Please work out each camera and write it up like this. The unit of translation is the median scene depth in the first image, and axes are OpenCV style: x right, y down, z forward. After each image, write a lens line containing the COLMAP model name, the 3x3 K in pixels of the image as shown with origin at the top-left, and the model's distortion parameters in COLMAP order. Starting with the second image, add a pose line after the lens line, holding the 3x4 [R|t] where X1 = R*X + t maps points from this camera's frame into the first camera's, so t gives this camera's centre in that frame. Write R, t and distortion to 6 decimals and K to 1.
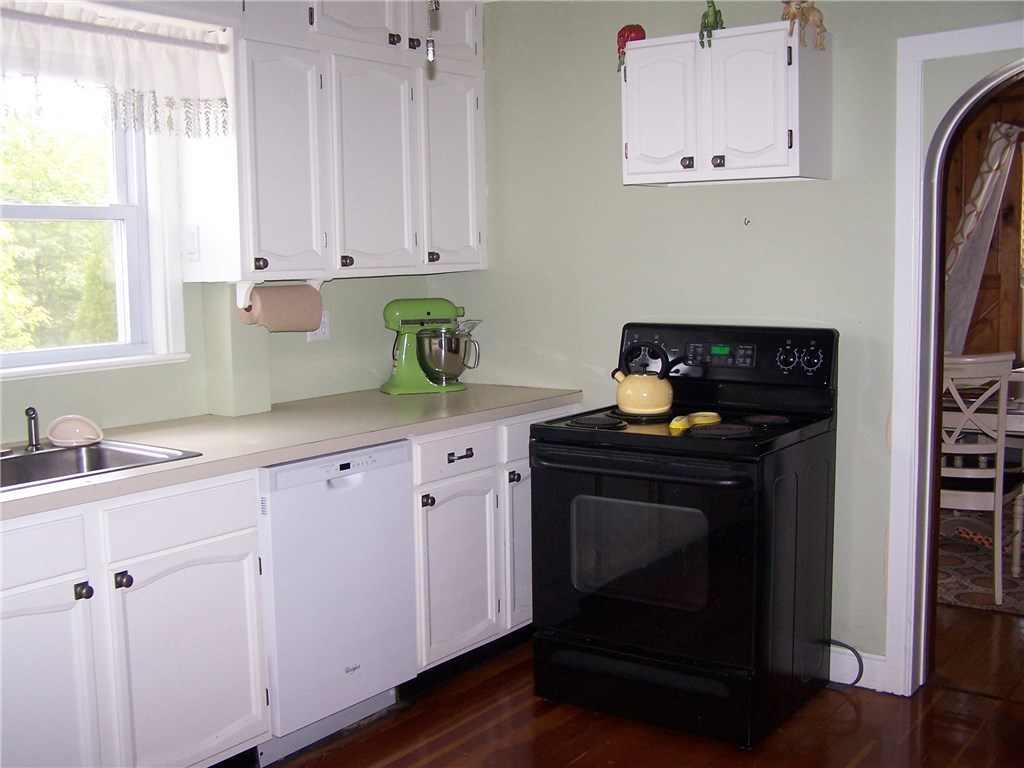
lens RADIAL K [[1162.8, 0, 491.4], [0, 1162.8, 388.6], [0, 0, 1]] dist [-0.190670, 0.332984]
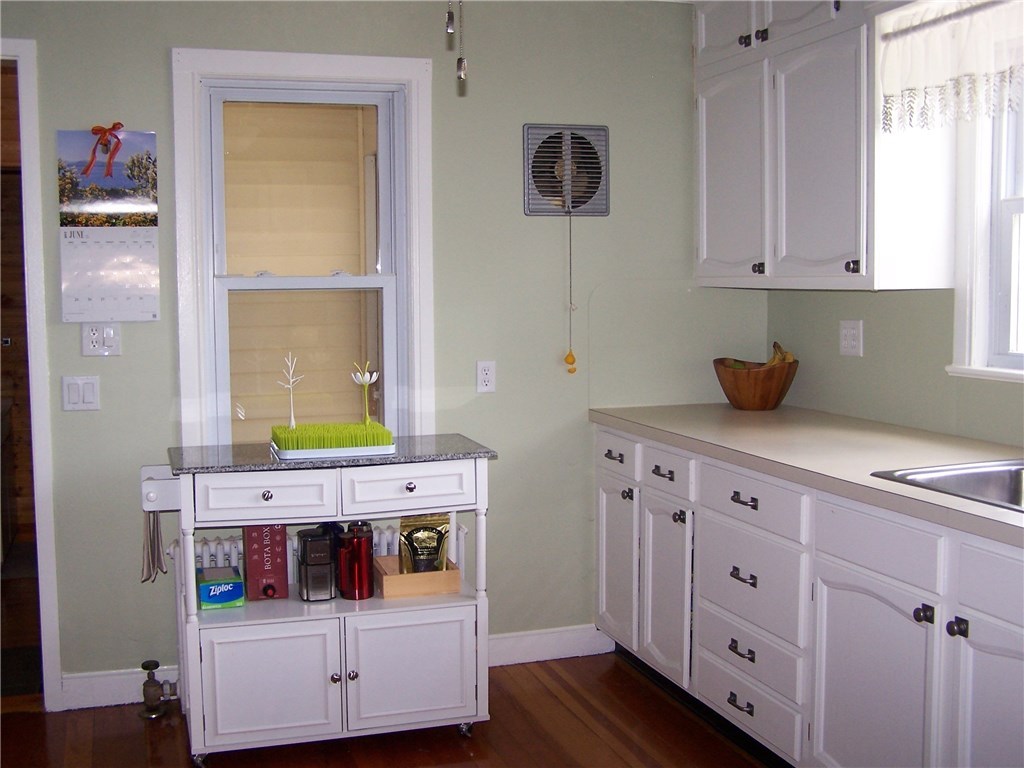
lens RADIAL K [[1162.8, 0, 491.4], [0, 1162.8, 388.6], [0, 0, 1]] dist [-0.190670, 0.332984]
pose [[-0.576976, 0.106572, -0.809778, 0.430825], [-0.062479, 0.982787, 0.173858, -0.106121], [0.814368, 0.150907, -0.560386, 0.896625]]
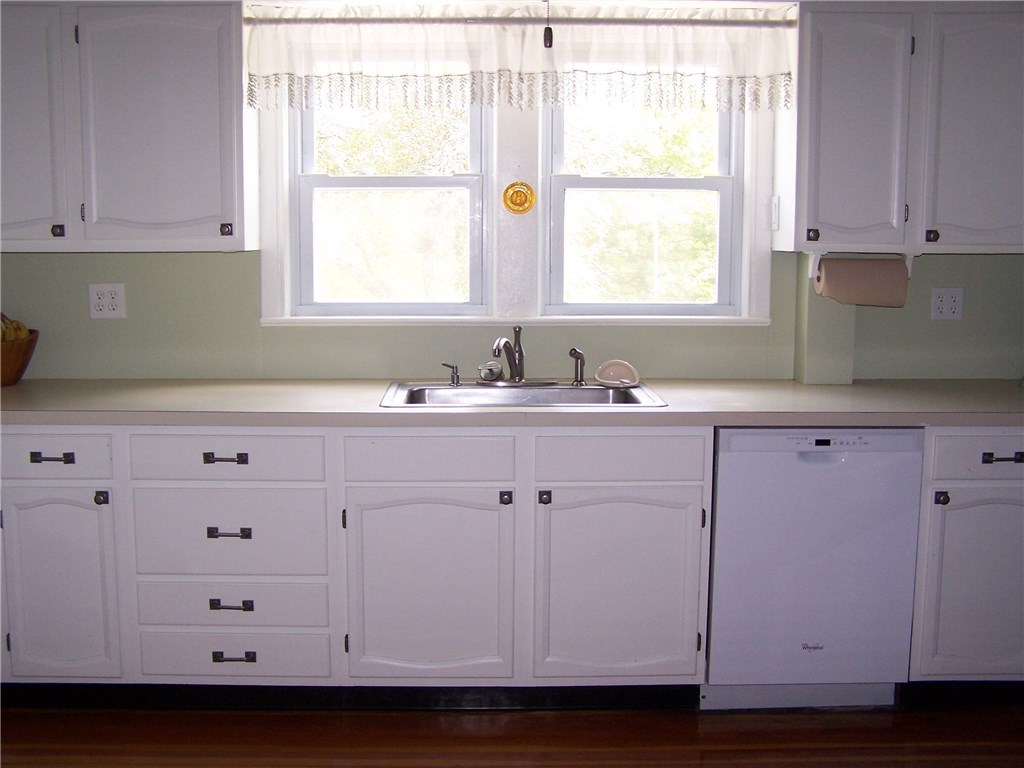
lens RADIAL K [[1162.8, 0, 491.4], [0, 1162.8, 388.6], [0, 0, 1]] dist [-0.190670, 0.332984]
pose [[0.610351, 0.125054, -0.782198, 0.436701], [-0.102354, 0.991632, 0.078670, -0.024894], [0.785491, 0.032045, 0.618043, 0.162652]]
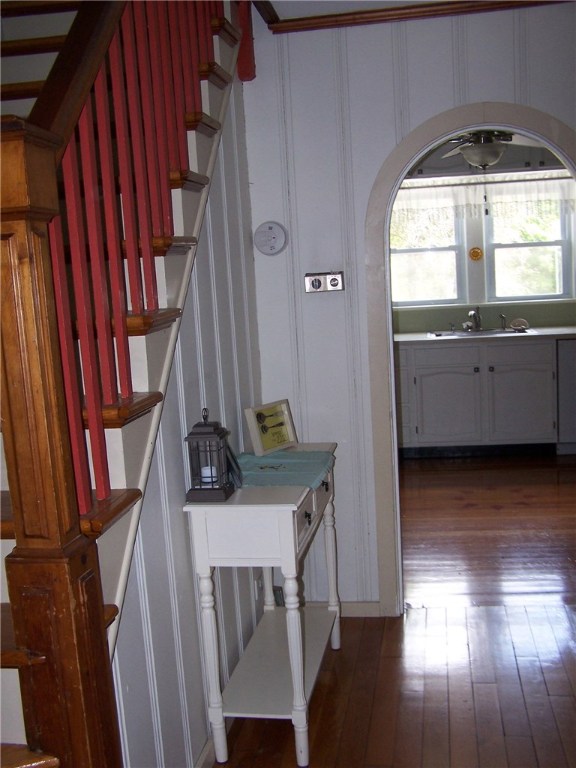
lens RADIAL K [[872.1, 0, 289.4], [0, 872.1, 412.5], [0, 0, 1]] dist [-0.190670, 0.332984]
pose [[0.464524, 0.133362, -0.875461, 1.155308], [-0.047312, 0.990921, 0.125846, 0.011228], [0.884296, -0.017039, 0.466616, -0.455057]]
